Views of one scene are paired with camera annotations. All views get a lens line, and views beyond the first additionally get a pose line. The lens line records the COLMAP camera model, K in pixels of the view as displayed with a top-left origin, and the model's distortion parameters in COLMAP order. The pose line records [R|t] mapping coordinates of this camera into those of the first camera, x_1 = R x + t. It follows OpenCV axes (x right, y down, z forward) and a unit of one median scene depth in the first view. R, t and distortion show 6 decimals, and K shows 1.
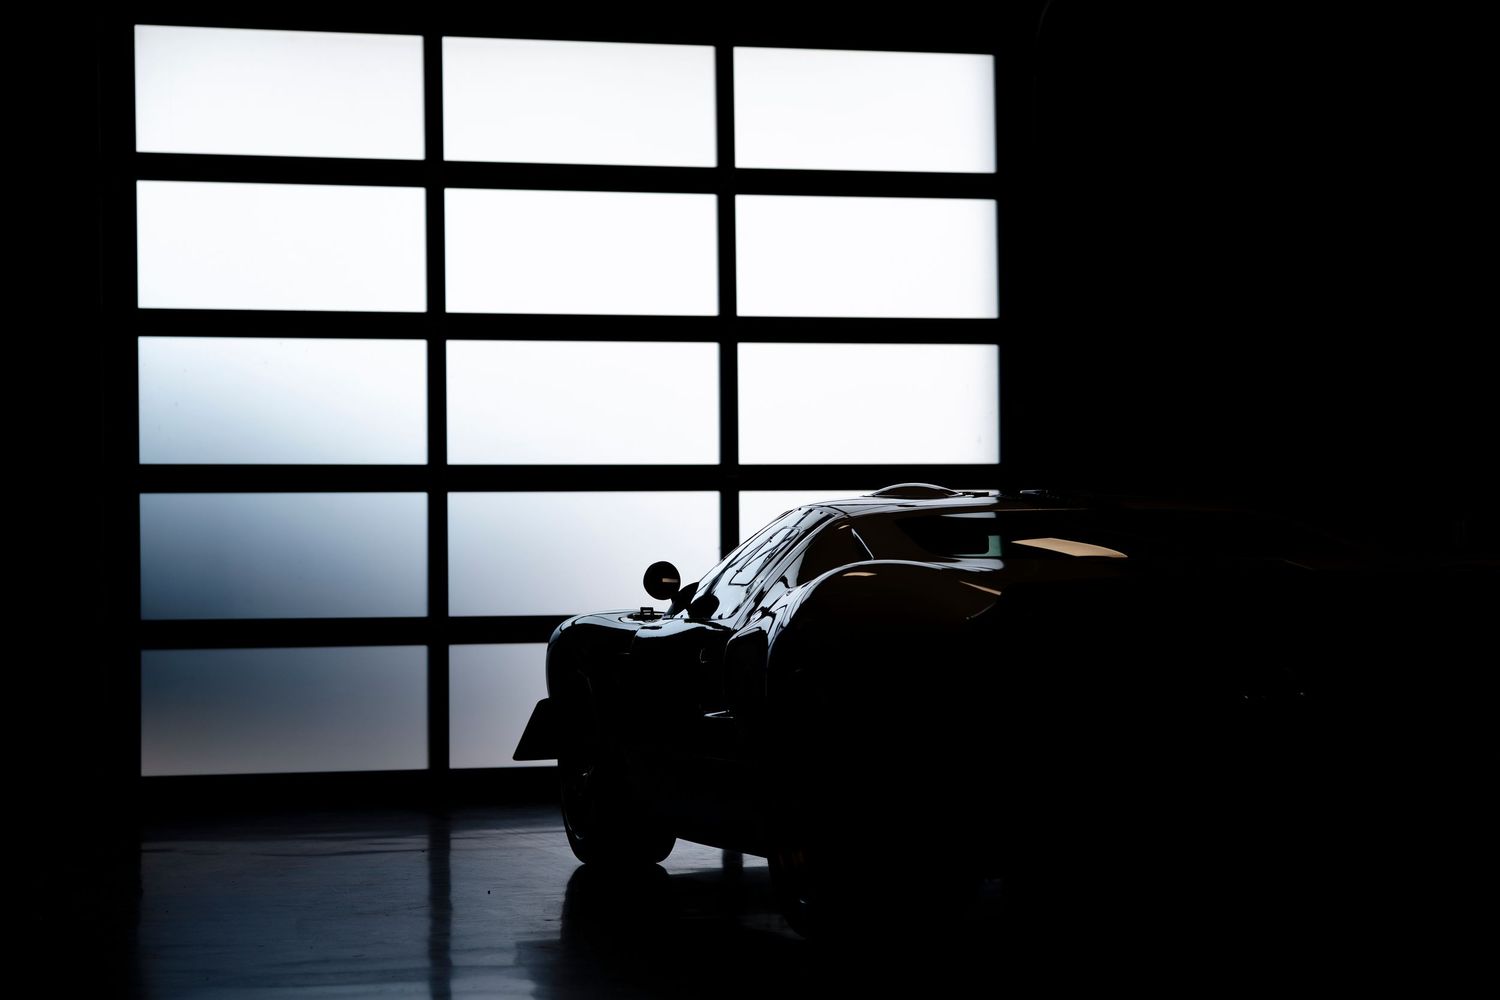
lens RADIAL K [[4274.9, 0, 750.0], [0, 4274.9, 500.0], [0, 0, 1]] dist [-0.230045, -0.786045]
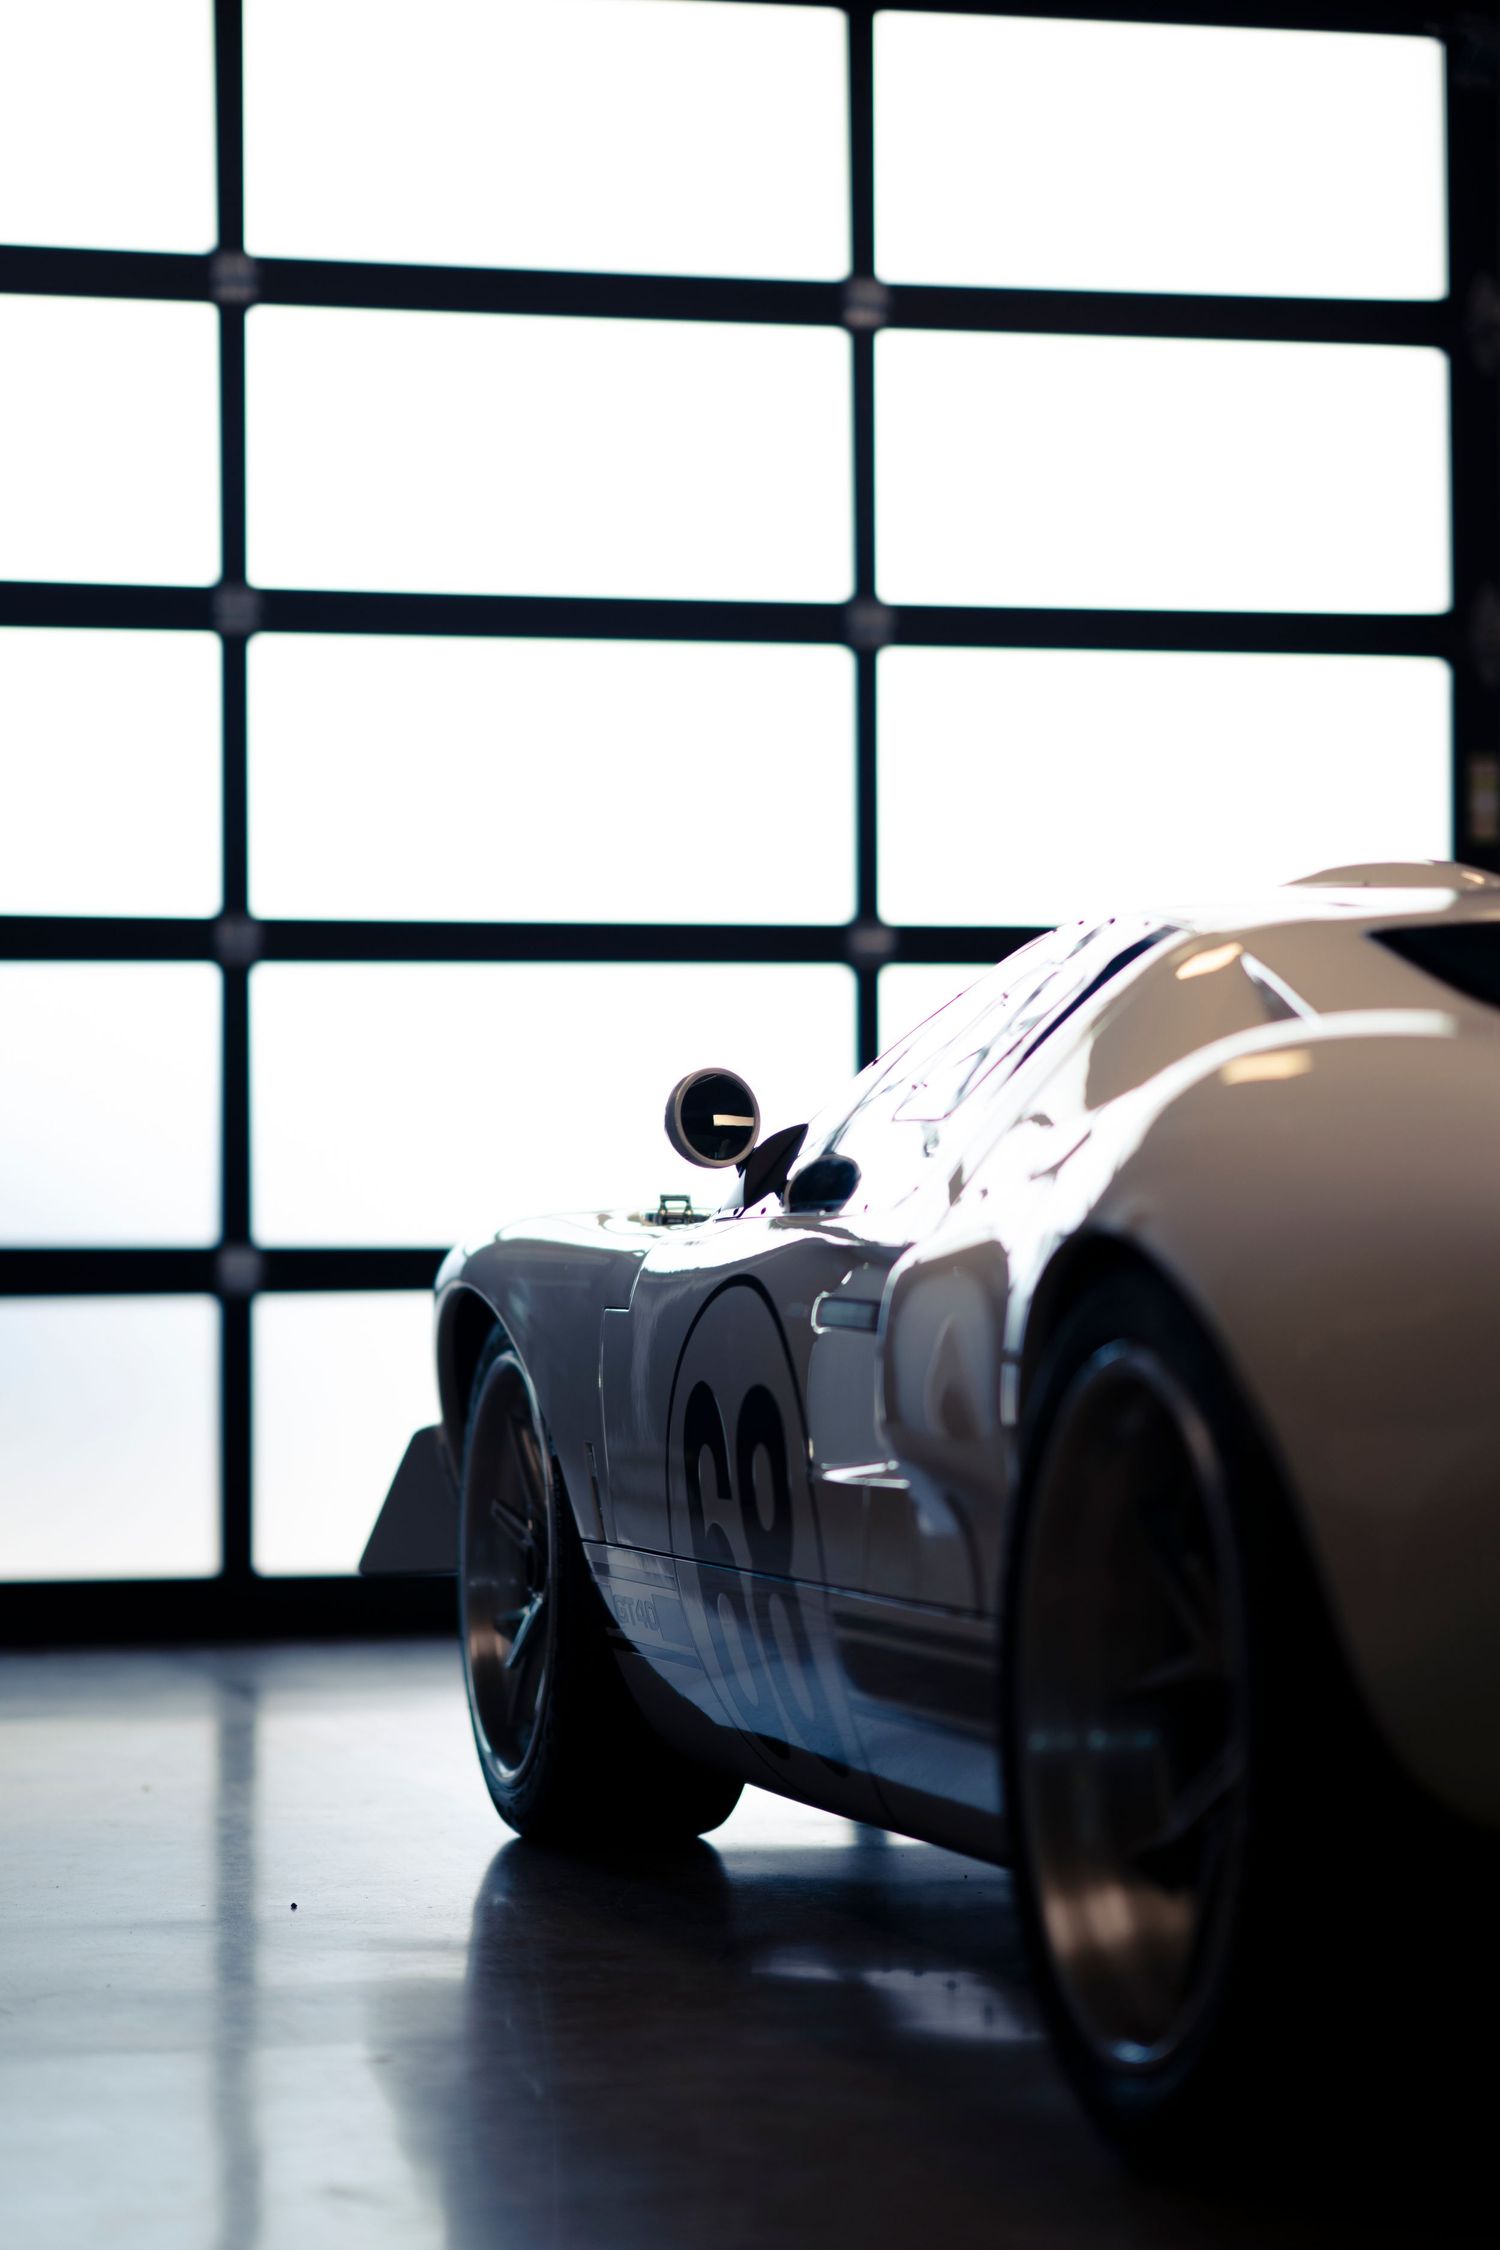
lens RADIAL K [[6412.3, 0, 750.0], [0, 6412.3, 1125.0], [0, 0, 1]] dist [-0.230045, -0.786045]
pose [[0.999730, 0.004414, -0.022810, -0.003863], [-0.004383, 0.999989, 0.001426, 0.017461], [0.022816, -0.001325, 0.999739, 0.403427]]
